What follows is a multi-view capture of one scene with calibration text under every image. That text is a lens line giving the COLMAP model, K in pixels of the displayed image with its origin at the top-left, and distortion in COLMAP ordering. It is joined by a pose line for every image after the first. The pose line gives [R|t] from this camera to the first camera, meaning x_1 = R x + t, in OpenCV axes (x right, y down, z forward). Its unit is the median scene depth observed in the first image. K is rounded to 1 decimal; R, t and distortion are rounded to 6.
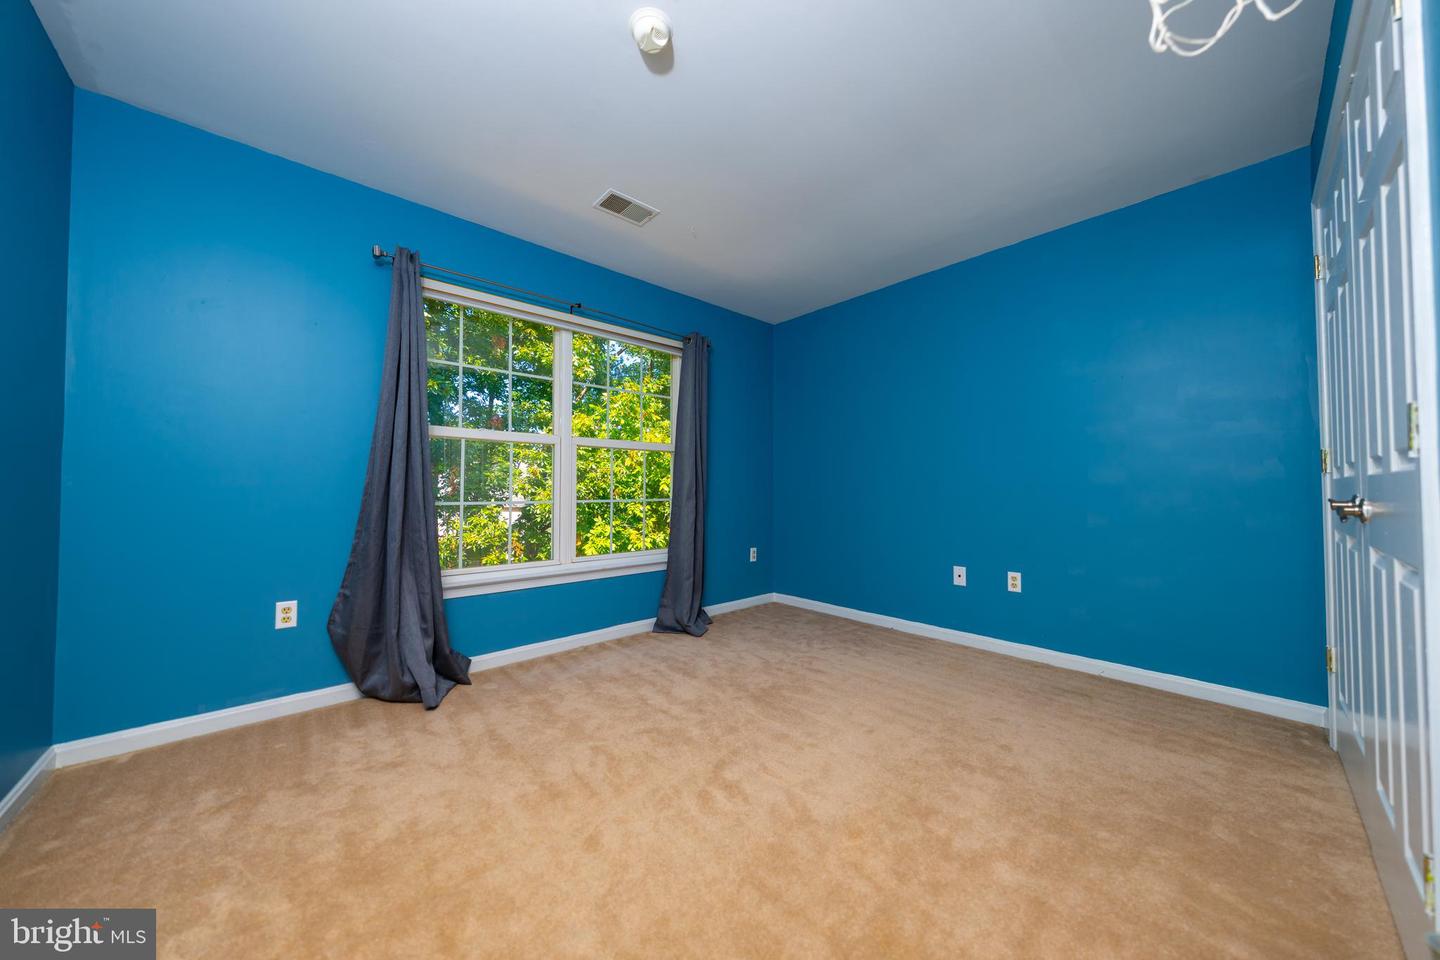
lens RADIAL K [[486.5, 0, 717.1], [0, 486.5, 477.1], [0, 0, 1]] dist [-0.001592, -0.000033]
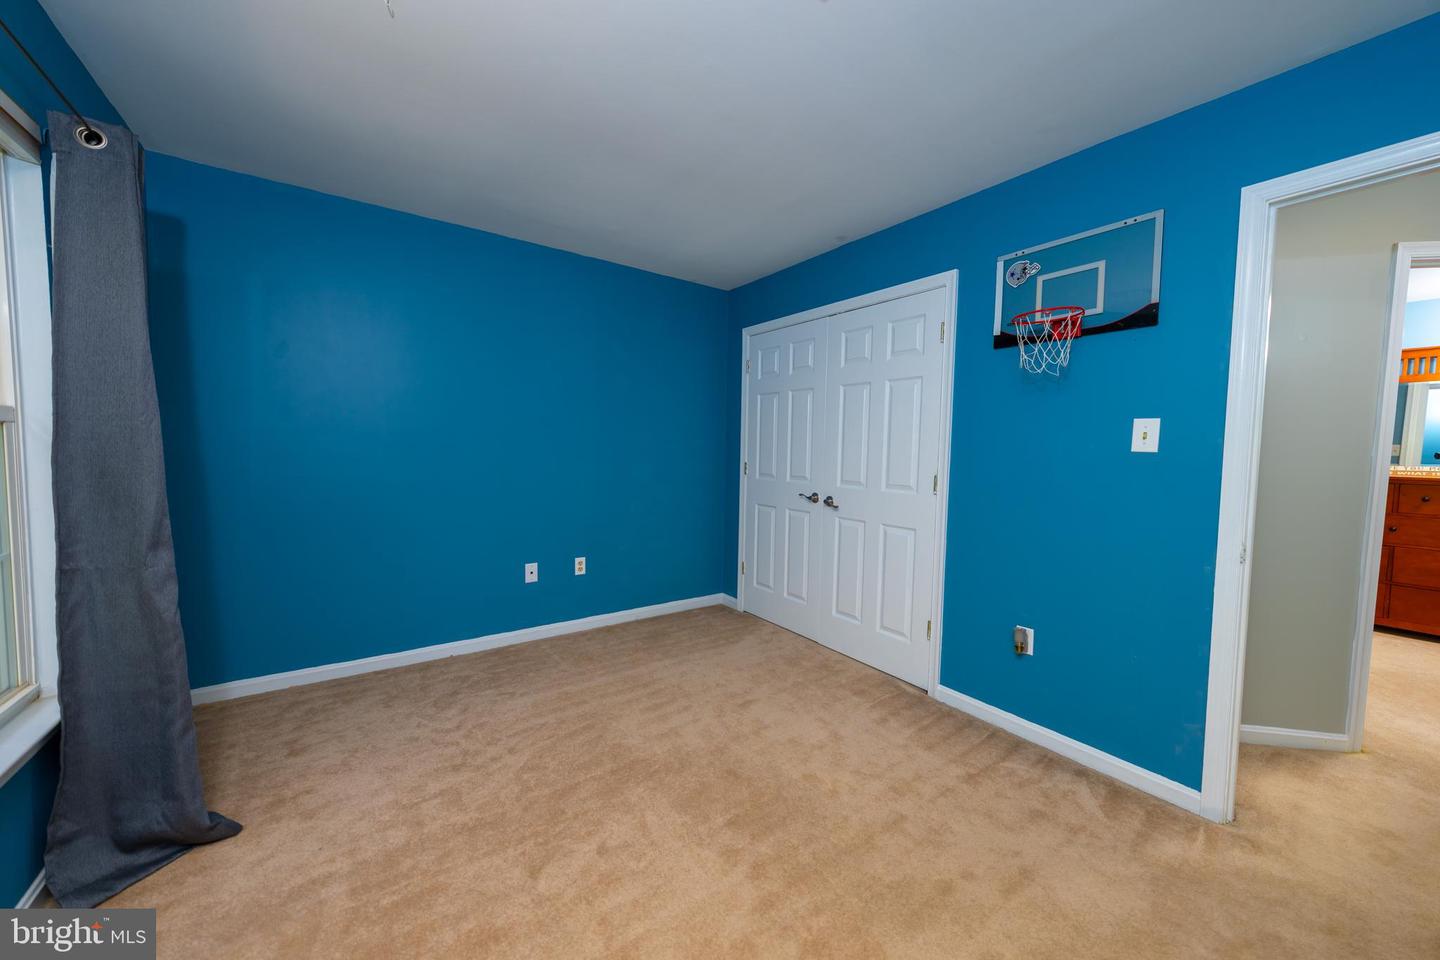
lens RADIAL K [[516.8, 0, 715.0], [0, 516.8, 472.9], [0, 0, 1]] dist [0.002531, 0.000136]
pose [[0.128927, -0.052964, 0.990239, -0.626724], [-0.038800, 0.997539, 0.058406, -0.098255], [-0.990895, -0.045952, 0.126554, 0.650647]]
